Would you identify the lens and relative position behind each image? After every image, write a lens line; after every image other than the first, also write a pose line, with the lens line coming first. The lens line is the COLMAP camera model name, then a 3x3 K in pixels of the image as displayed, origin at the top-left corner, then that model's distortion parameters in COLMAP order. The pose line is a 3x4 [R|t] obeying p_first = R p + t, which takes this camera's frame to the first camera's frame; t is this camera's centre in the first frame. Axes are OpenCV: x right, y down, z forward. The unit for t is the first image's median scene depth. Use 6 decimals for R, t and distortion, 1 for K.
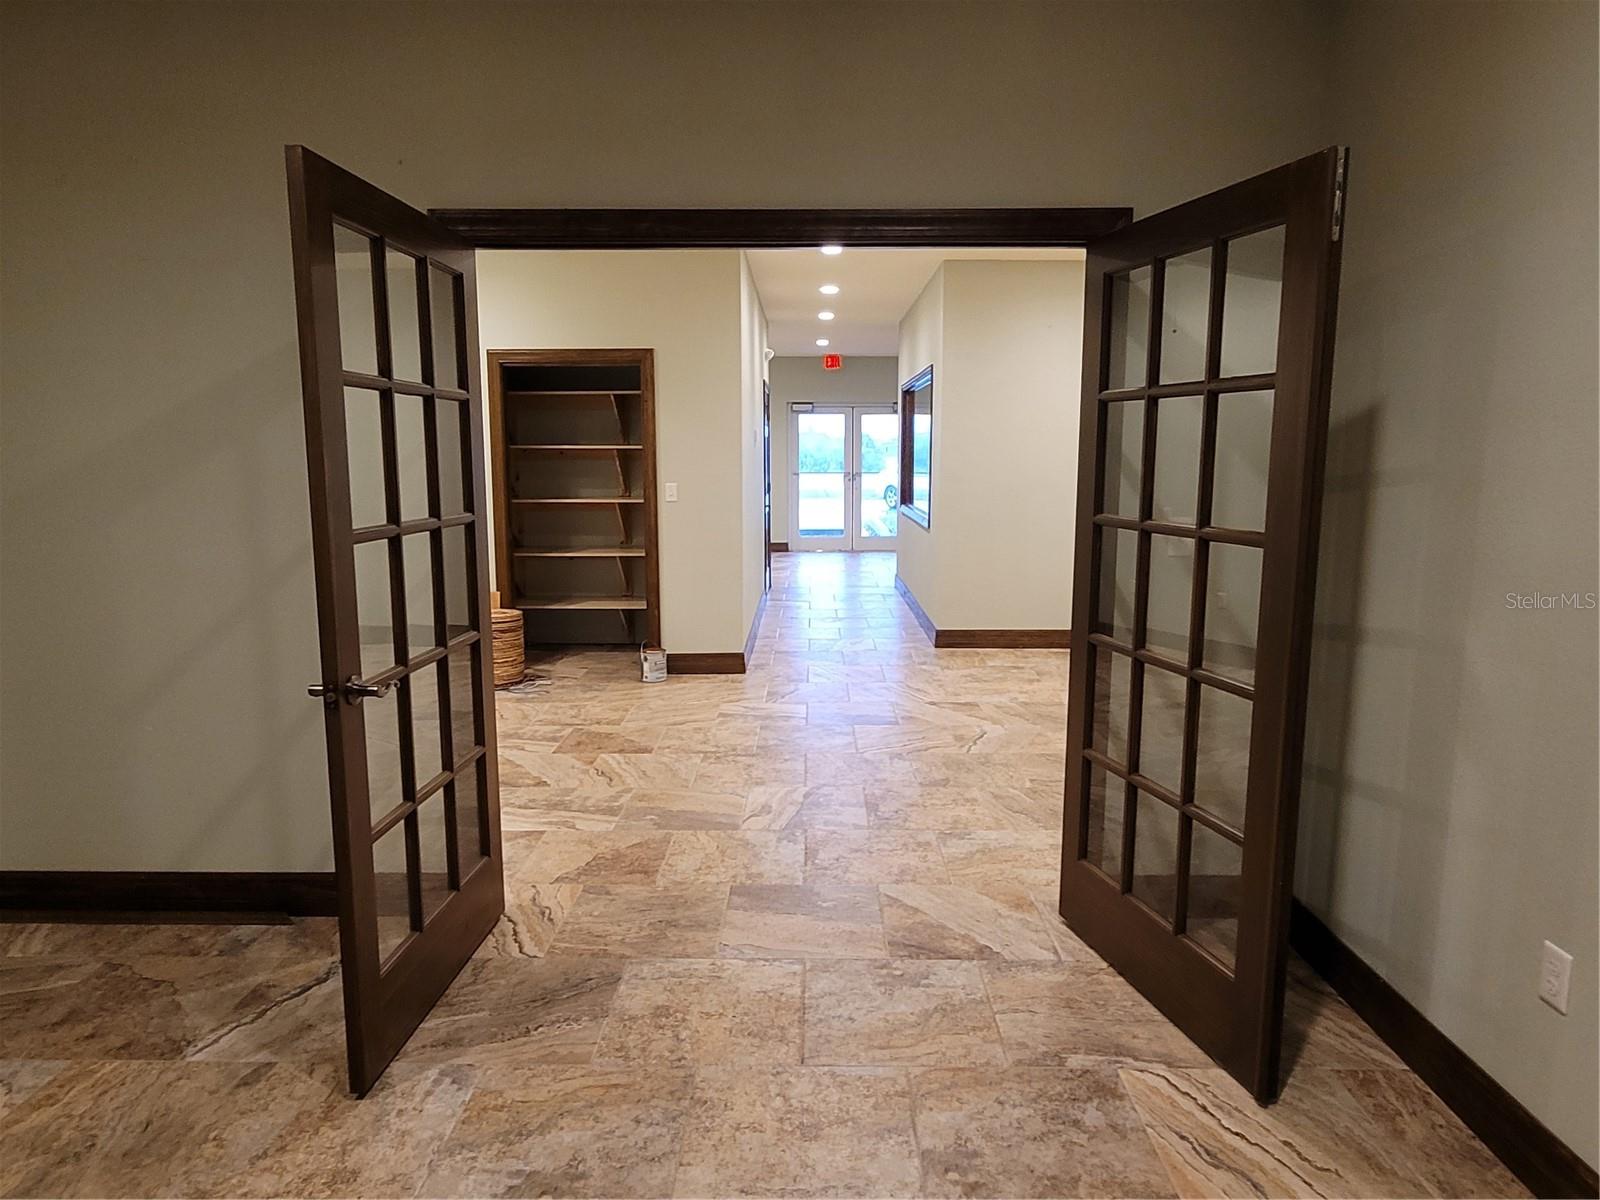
lens RADIAL K [[992.7, 0, 805.4], [0, 992.7, 601.7], [0, 0, 1]] dist [-0.006122, -0.002039]
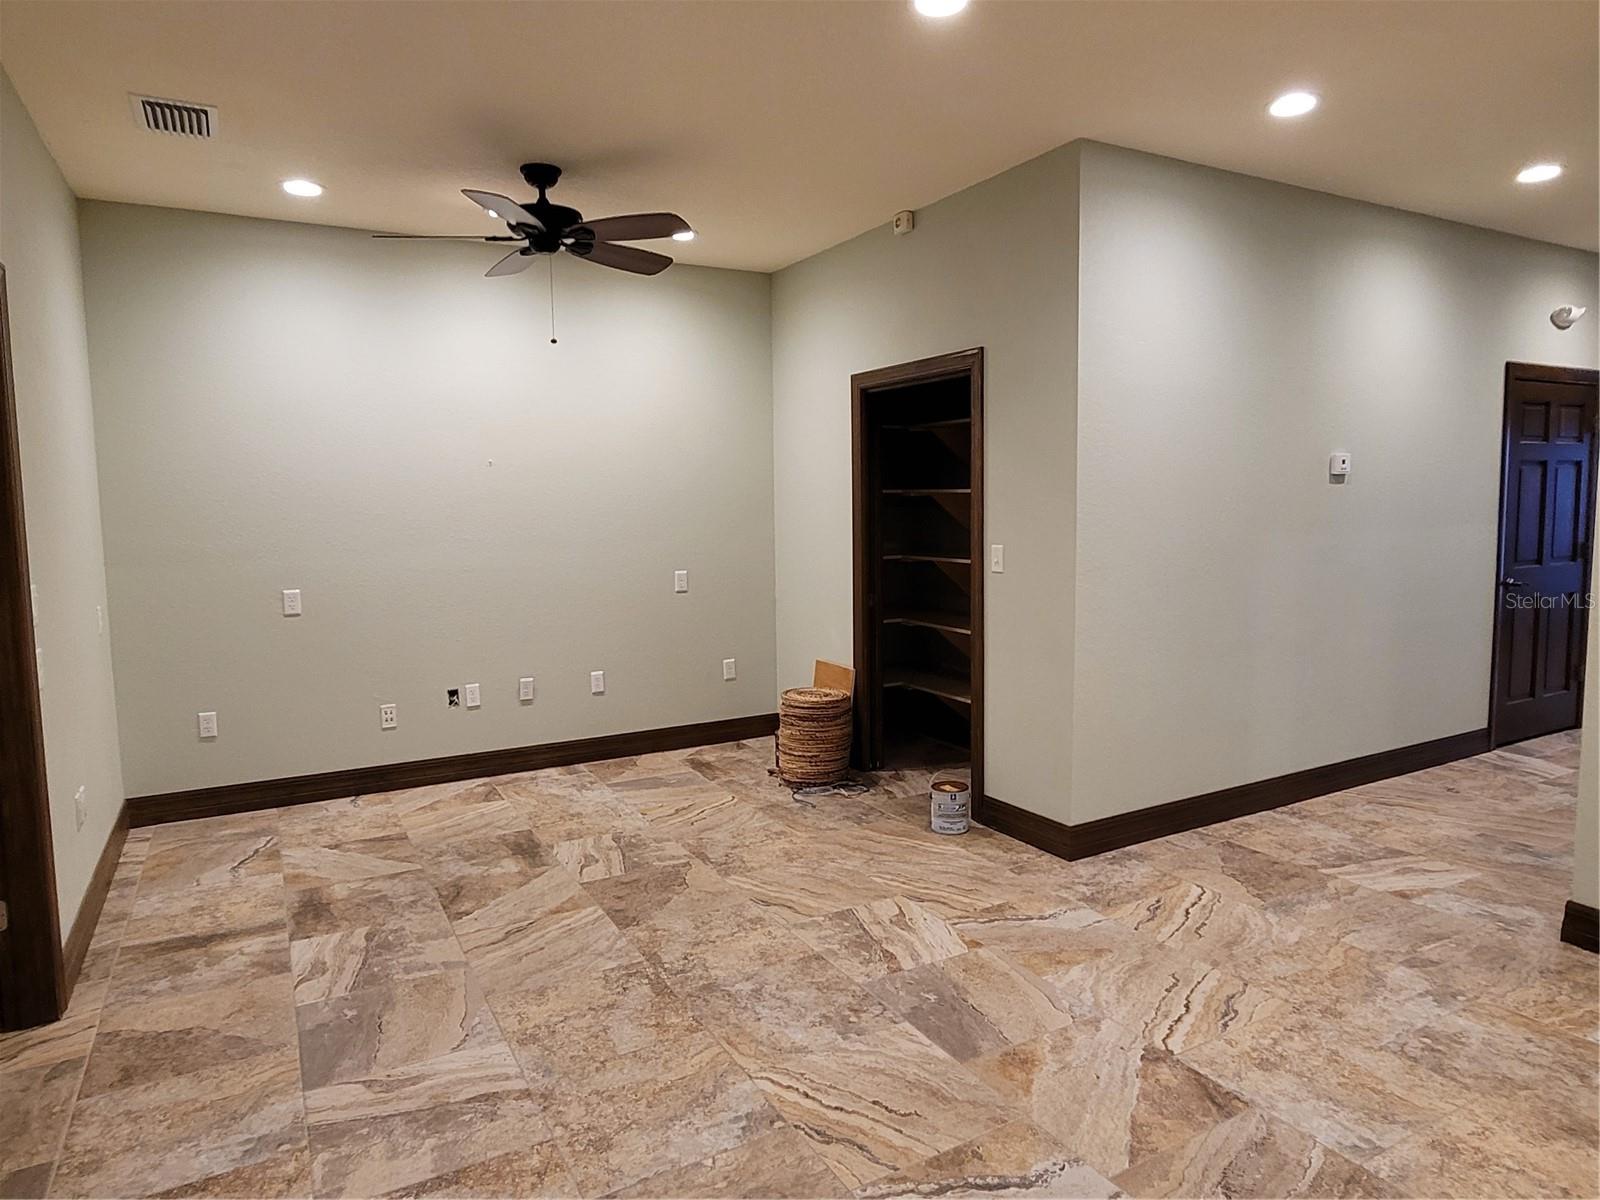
lens RADIAL K [[992.7, 0, 793.7], [0, 992.7, 591.7], [0, 0, 1]] dist [-0.006122, -0.002039]
pose [[0.503813, 0.078863, -0.860205, 0.569509], [-0.118961, 0.992670, 0.021332, -0.132937], [0.855582, 0.091584, 0.509501, 0.834572]]
